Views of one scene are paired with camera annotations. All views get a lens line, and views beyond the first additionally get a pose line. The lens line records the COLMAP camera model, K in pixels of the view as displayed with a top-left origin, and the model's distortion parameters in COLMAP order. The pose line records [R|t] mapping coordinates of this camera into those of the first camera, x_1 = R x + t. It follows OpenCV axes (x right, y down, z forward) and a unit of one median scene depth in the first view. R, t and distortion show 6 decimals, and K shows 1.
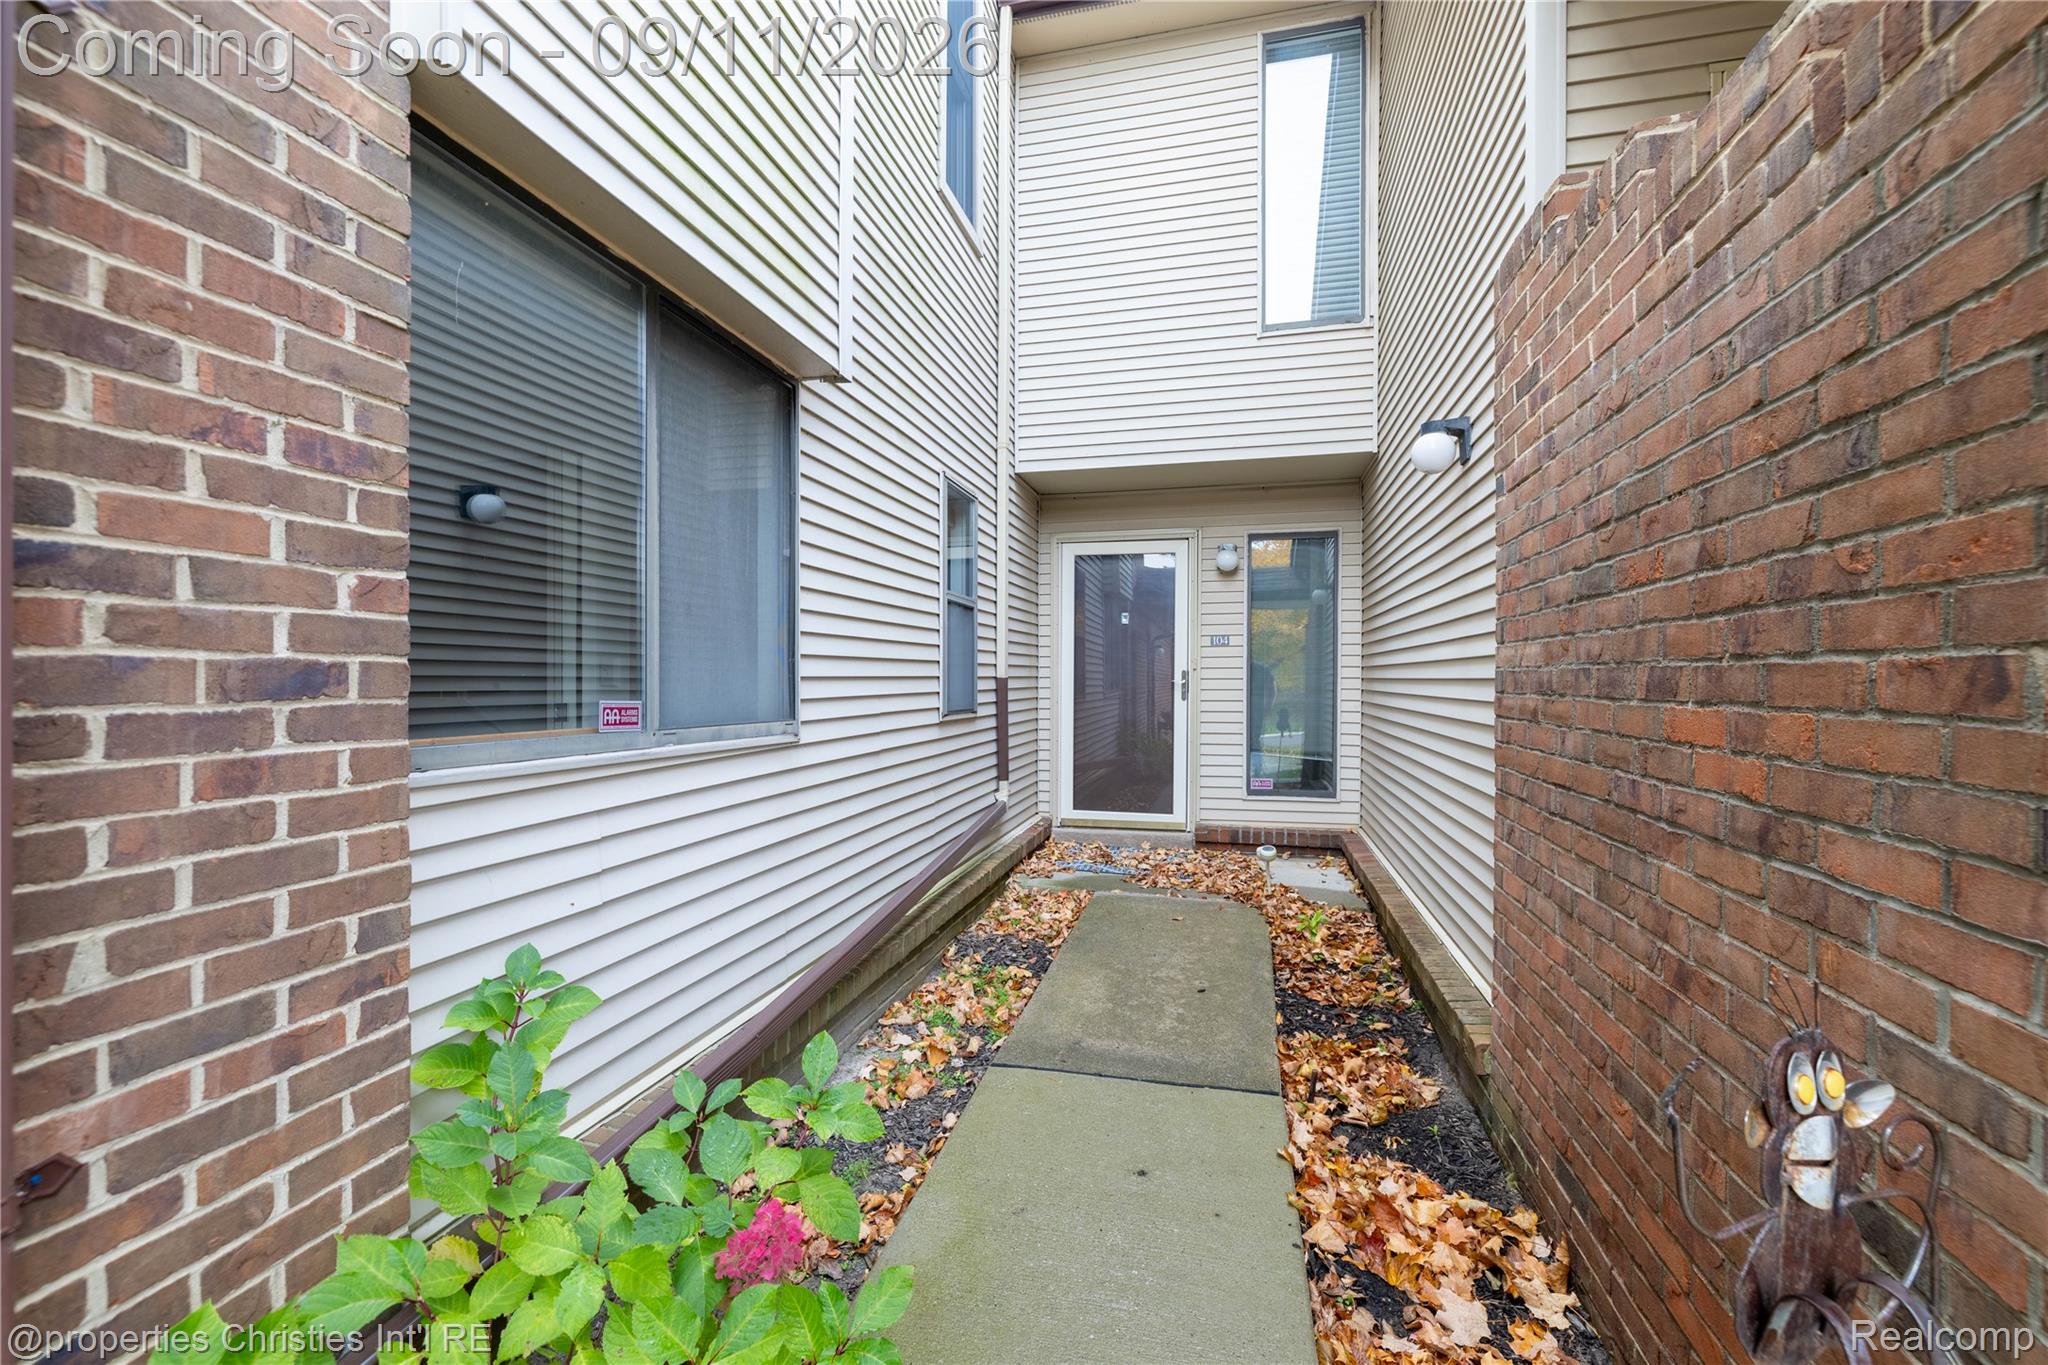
lens RADIAL K [[884.2, 0, 1028.3], [0, 884.2, 687.1], [0, 0, 1]] dist [0.002604, 0.000197]
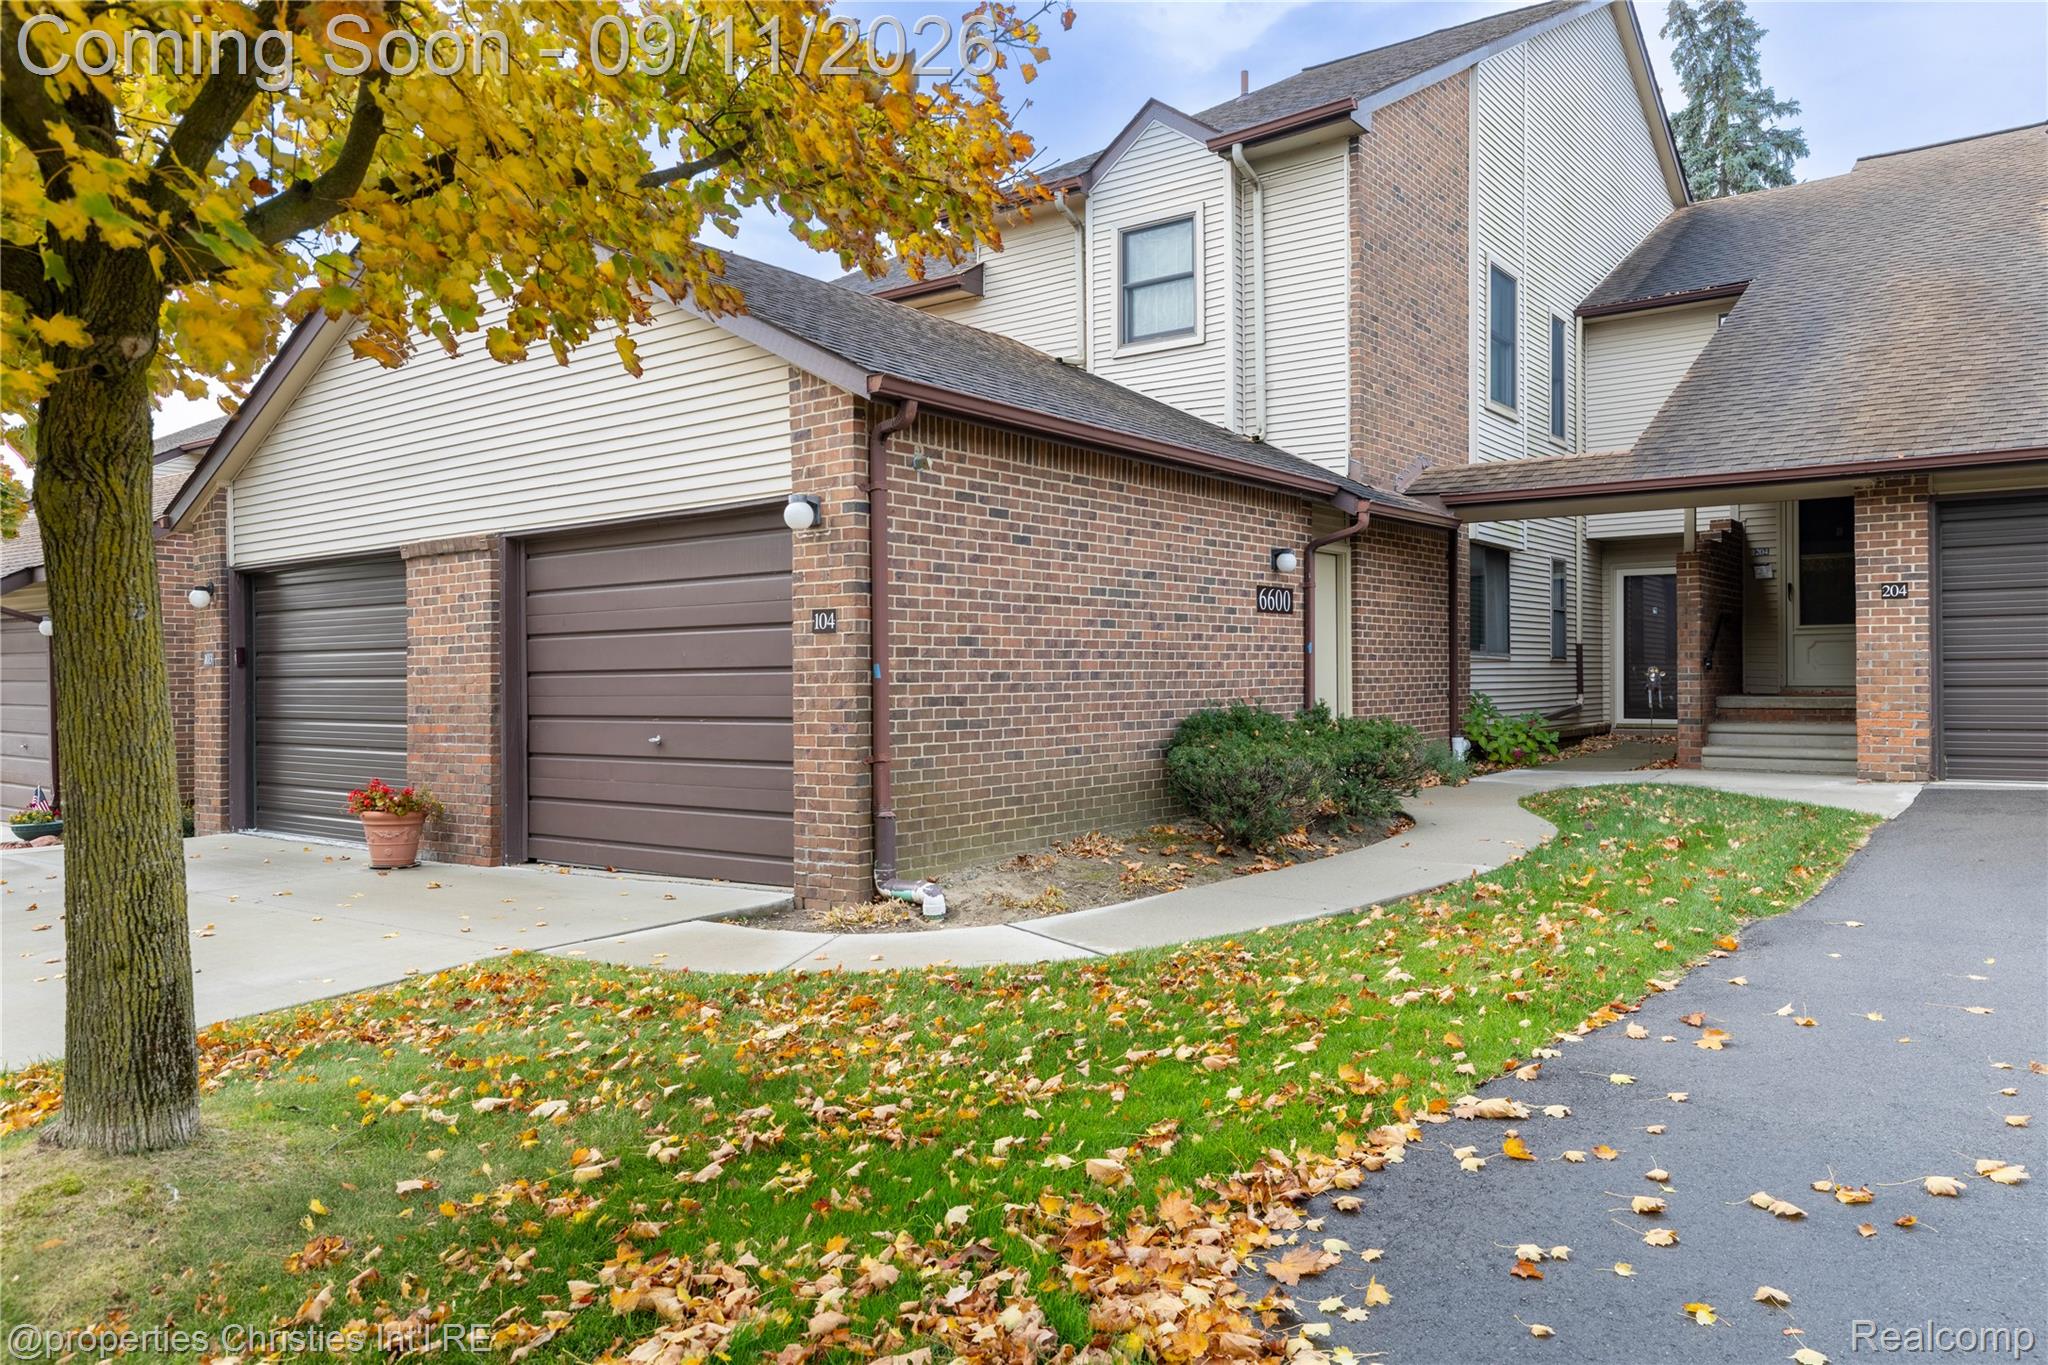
lens RADIAL K [[1462.2, 0, 1025.5], [0, 1462.2, 680.6], [0, 0, 1]] dist [-0.008826, -0.001013]
pose [[0.918860, -0.002120, -0.394577, 0.126667], [0.005994, 0.999945, 0.008586, 0.037804], [0.394537, -0.010255, 0.918823, -2.642990]]
